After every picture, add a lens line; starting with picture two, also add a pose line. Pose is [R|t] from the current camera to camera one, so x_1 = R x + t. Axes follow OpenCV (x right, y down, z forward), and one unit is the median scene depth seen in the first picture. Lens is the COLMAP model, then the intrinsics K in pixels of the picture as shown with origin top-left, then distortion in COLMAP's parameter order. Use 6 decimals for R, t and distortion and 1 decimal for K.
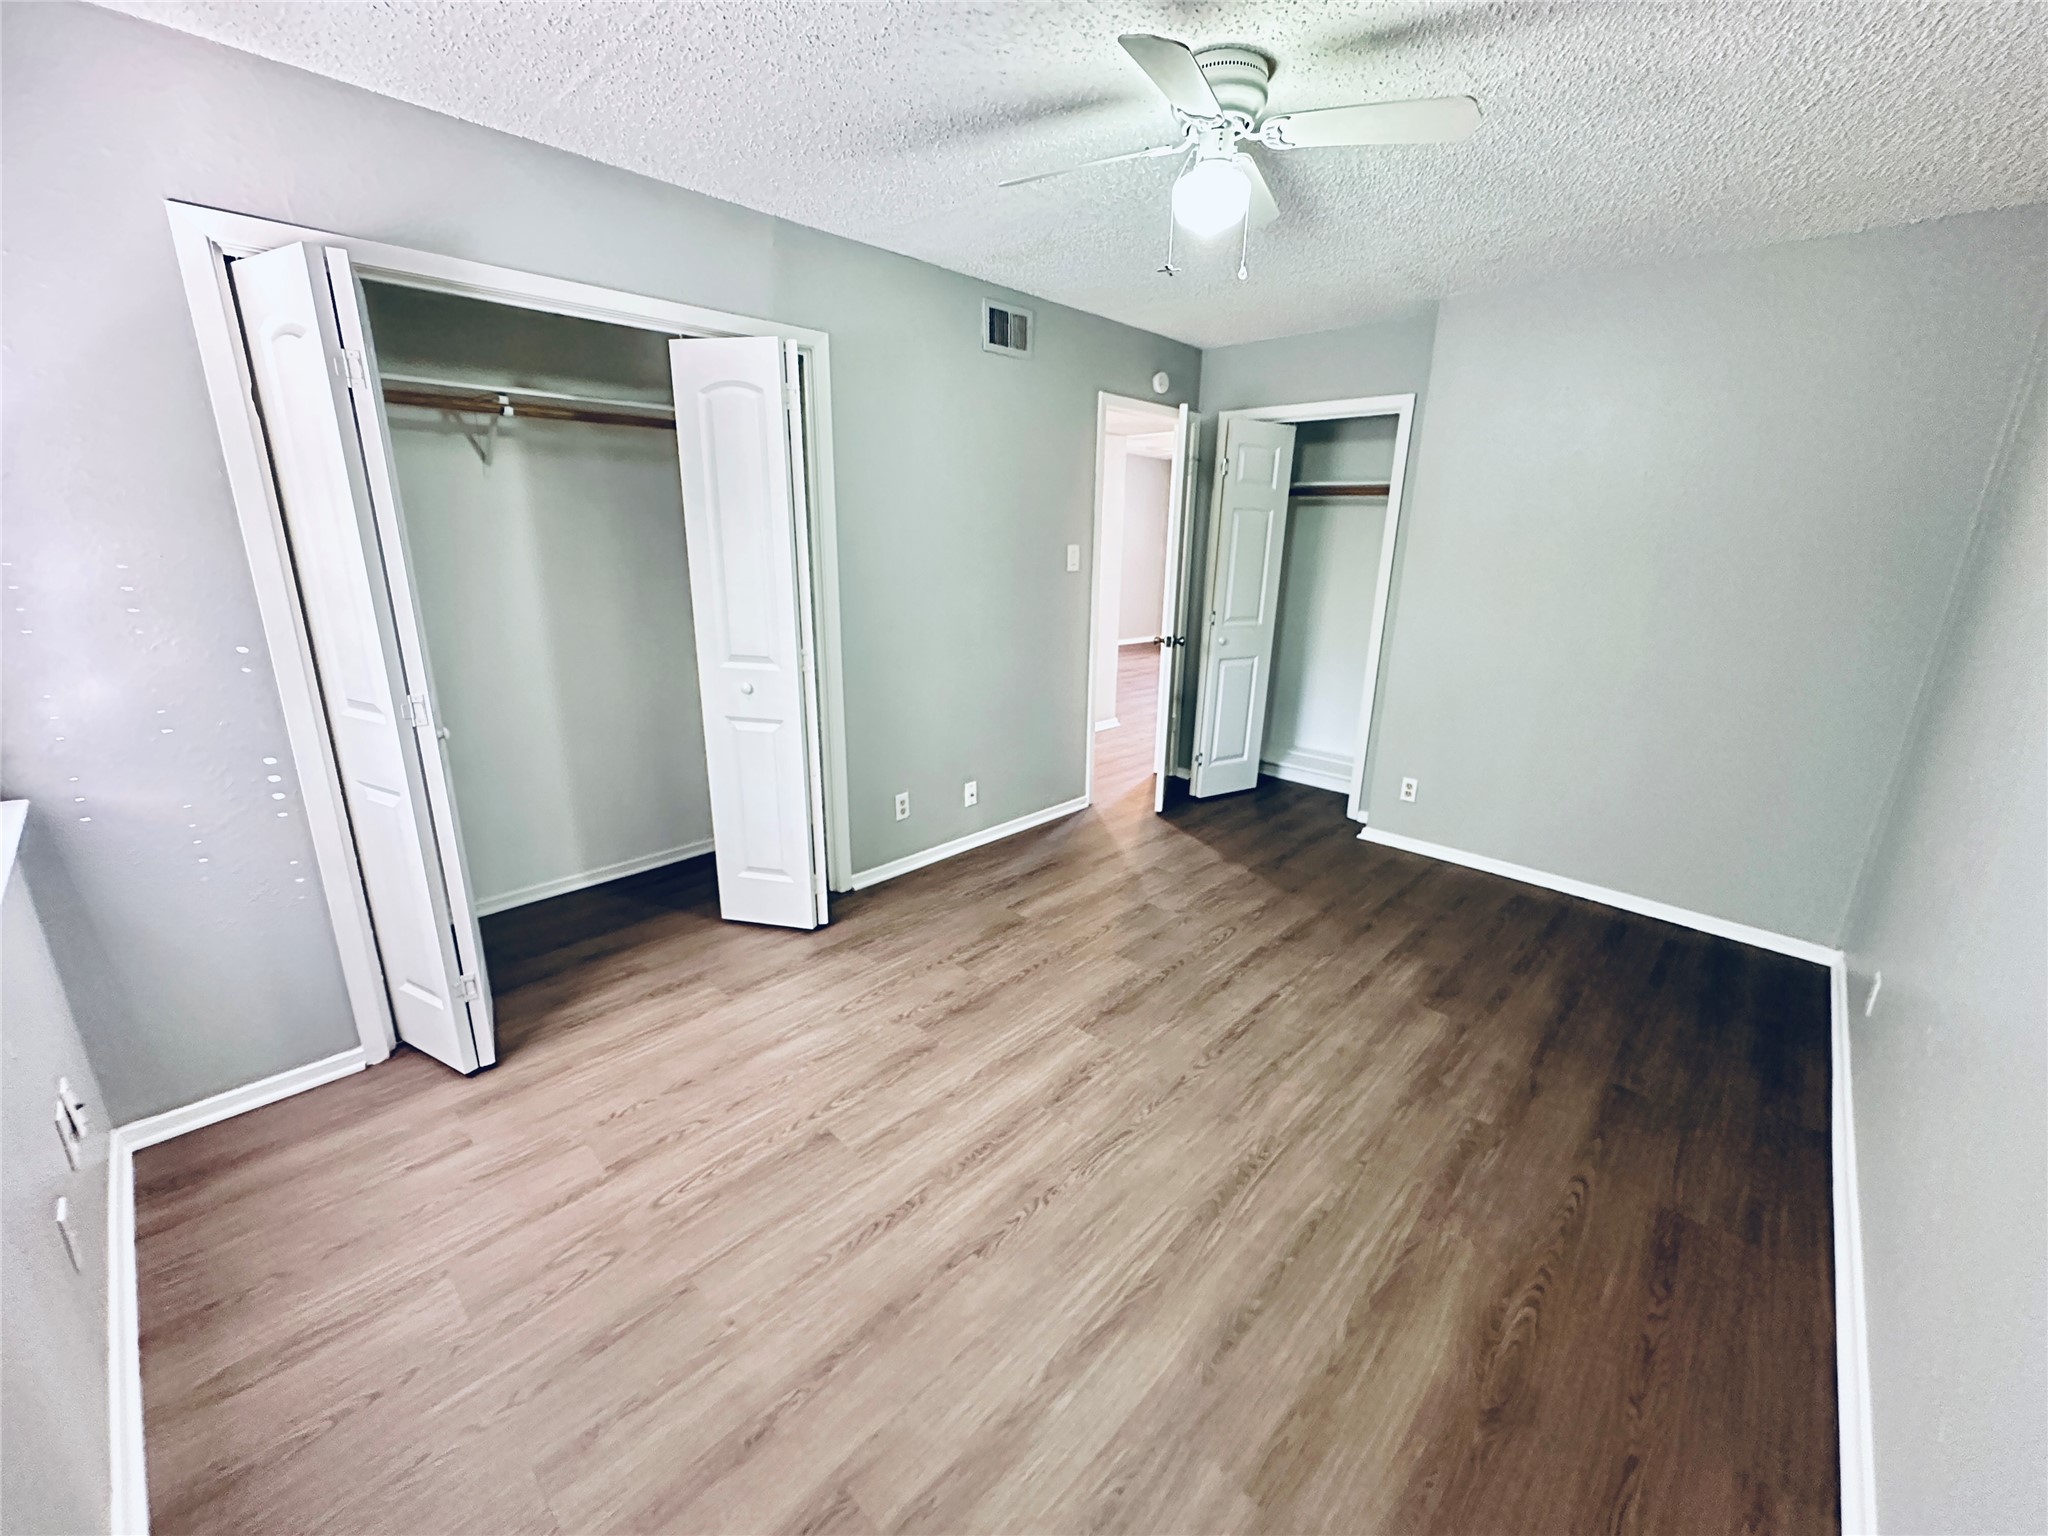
lens RADIAL K [[821.5, 0, 1022.0], [0, 821.5, 766.1], [0, 0, 1]] dist [-0.002053, -0.000363]
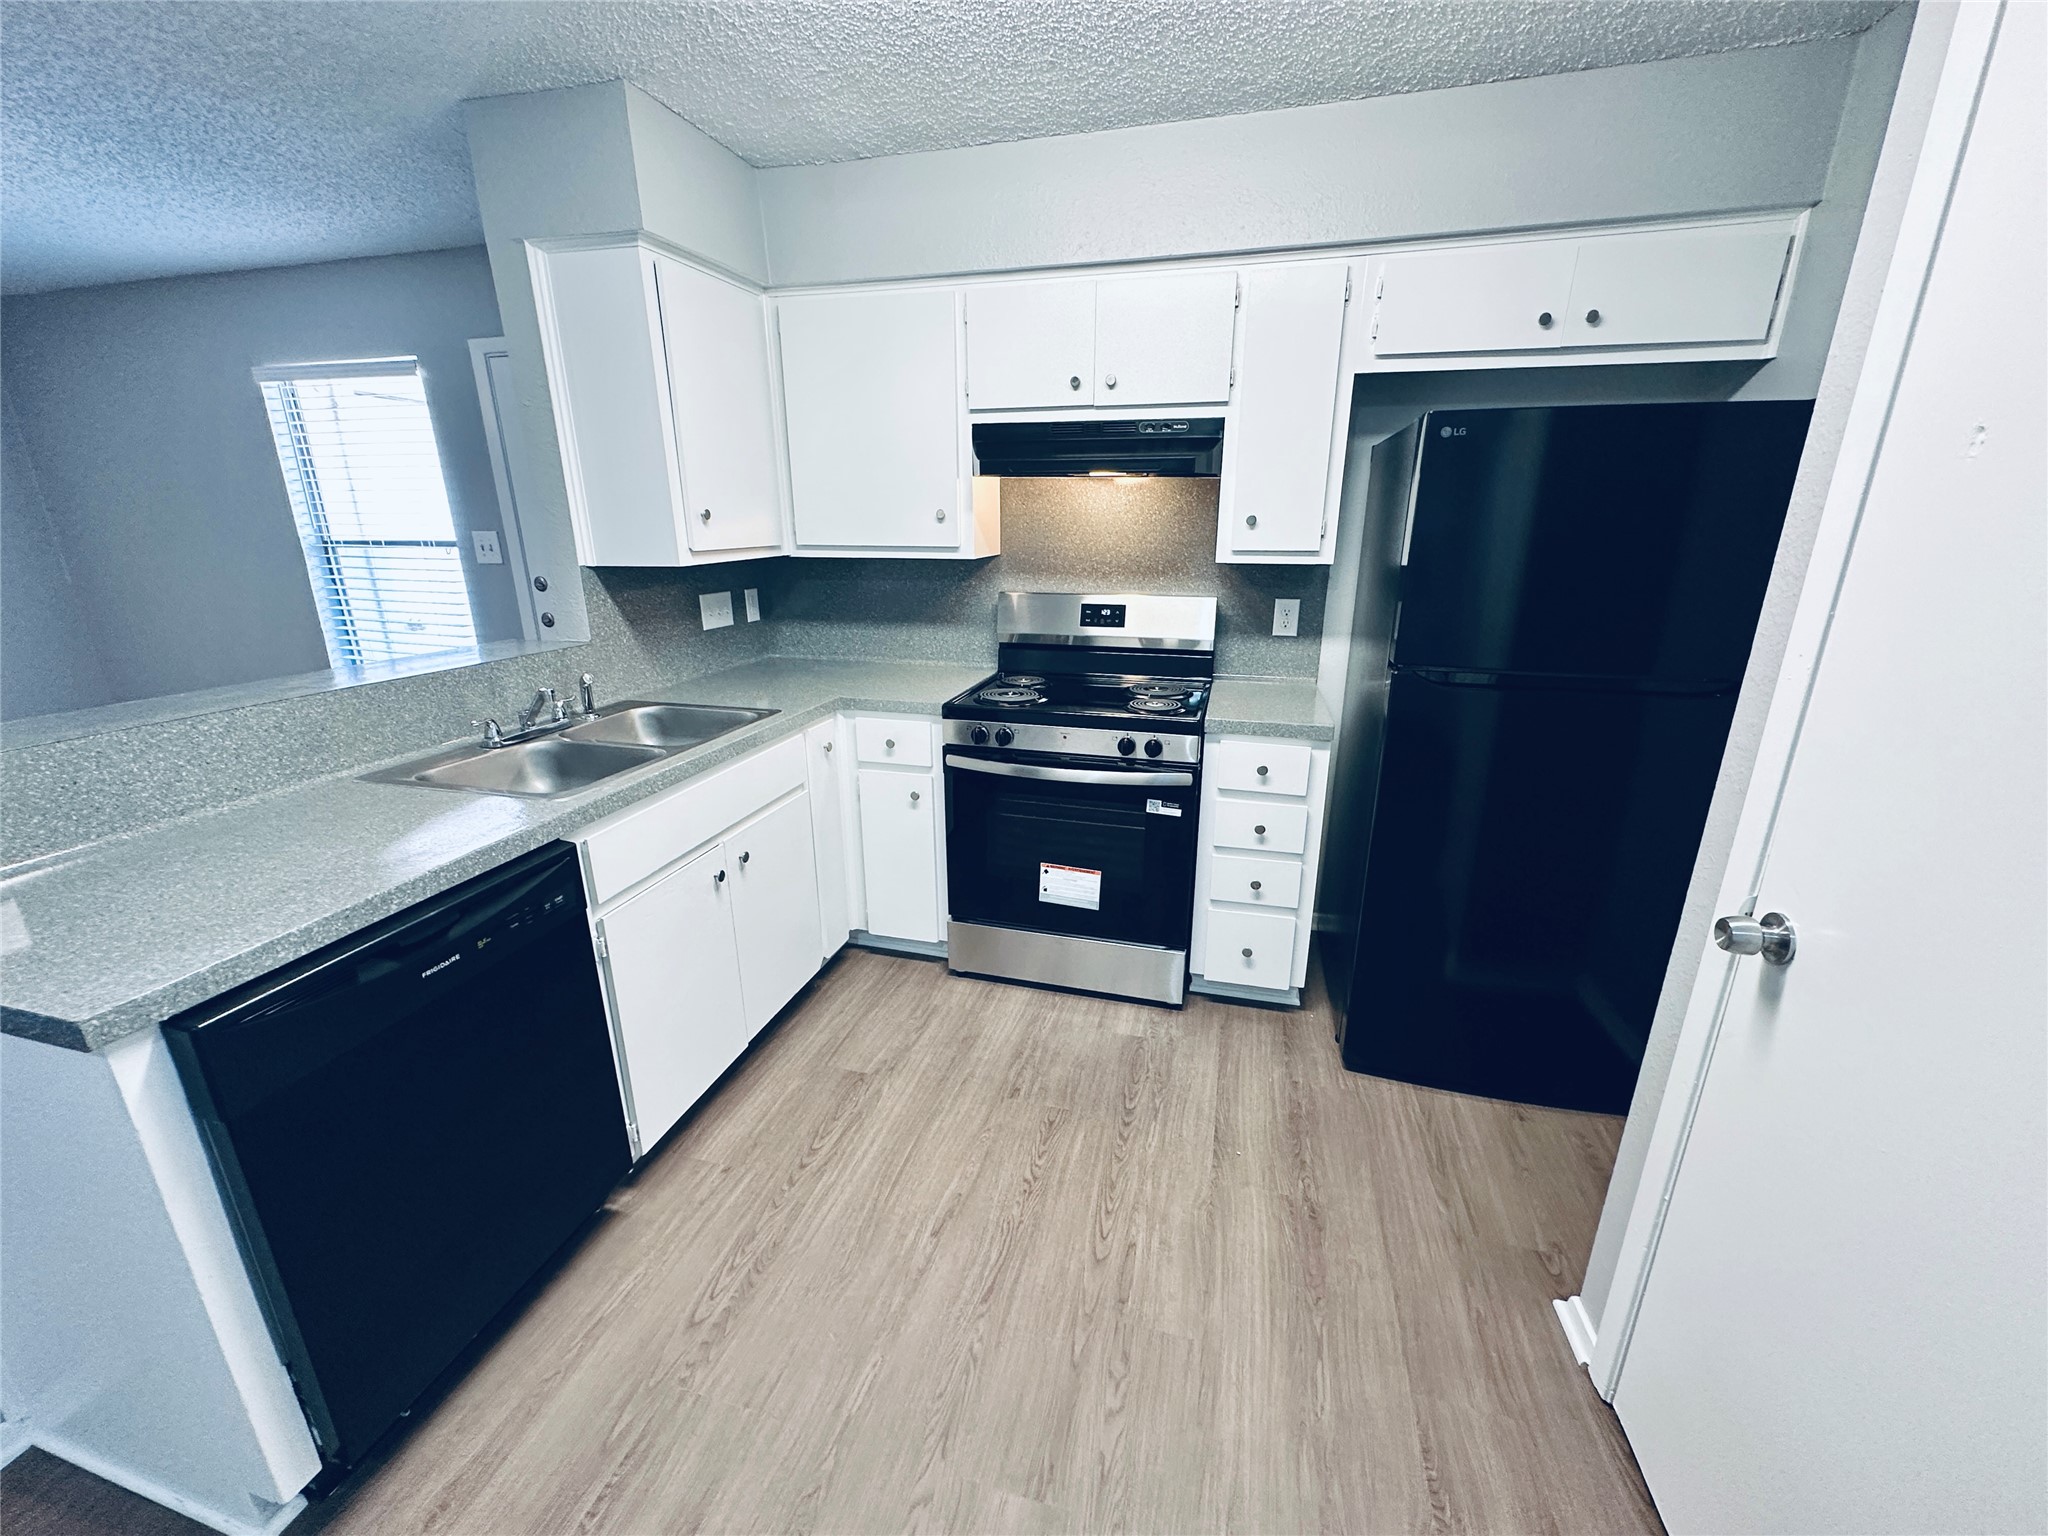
lens RADIAL K [[821.5, 0, 1020.6], [0, 821.5, 770.8], [0, 0, 1]] dist [-0.002053, -0.000363]
pose [[-0.884179, 0.124069, -0.450371, 0.431852], [-0.143626, 0.845191, 0.514804, -0.430010], [0.444521, 0.519864, -0.729481, 1.466980]]
